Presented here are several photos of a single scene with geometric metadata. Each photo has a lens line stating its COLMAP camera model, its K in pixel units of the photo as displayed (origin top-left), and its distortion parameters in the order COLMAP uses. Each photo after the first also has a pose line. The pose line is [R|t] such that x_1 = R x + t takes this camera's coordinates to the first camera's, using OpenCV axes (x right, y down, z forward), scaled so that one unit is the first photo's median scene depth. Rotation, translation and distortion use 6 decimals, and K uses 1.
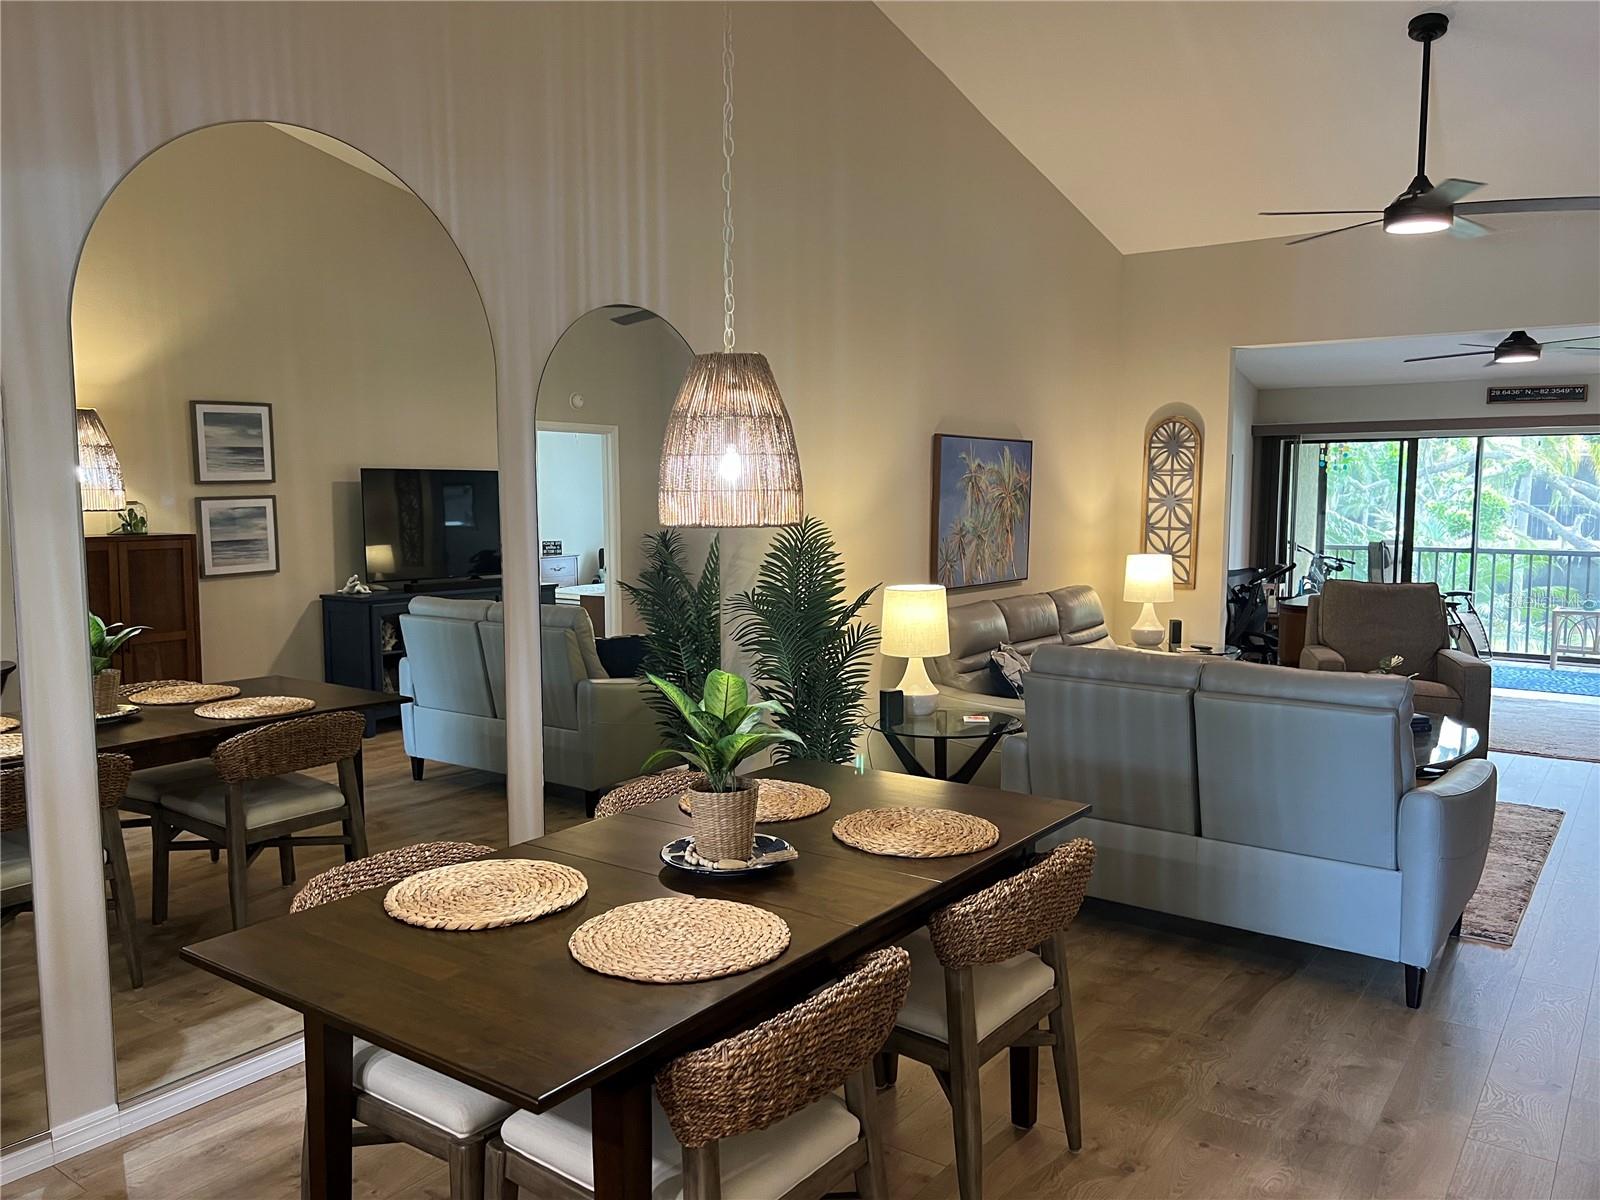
lens RADIAL K [[1200.5, 0, 796.9], [0, 1200.5, 611.1], [0, 0, 1]] dist [0.040335, -0.036447]
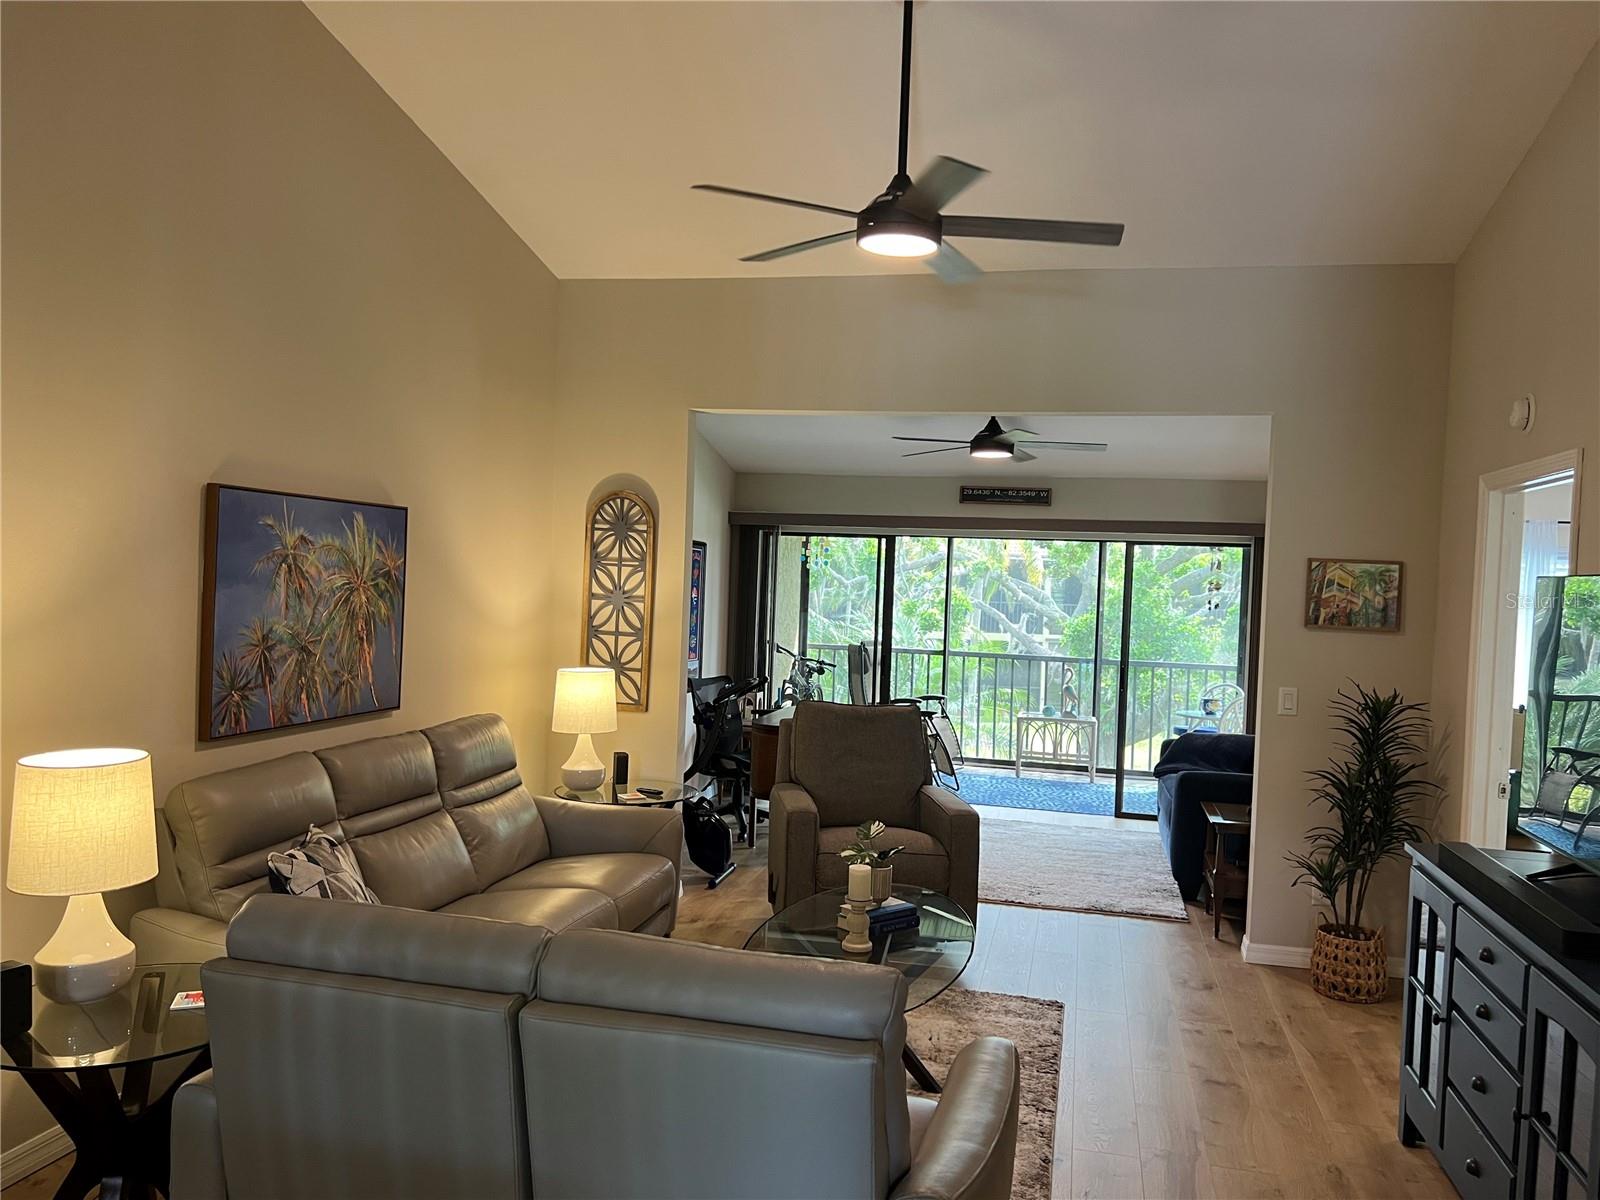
lens RADIAL K [[1190.2, 0, 812.4], [0, 1190.2, 621.9], [0, 0, 1]] dist [0.156958, -0.334426]
pose [[0.918288, 0.020390, 0.395388, 0.124564], [0.002067, 0.998412, -0.056287, -0.033589], [-0.395908, 0.052505, 0.916788, 0.251218]]
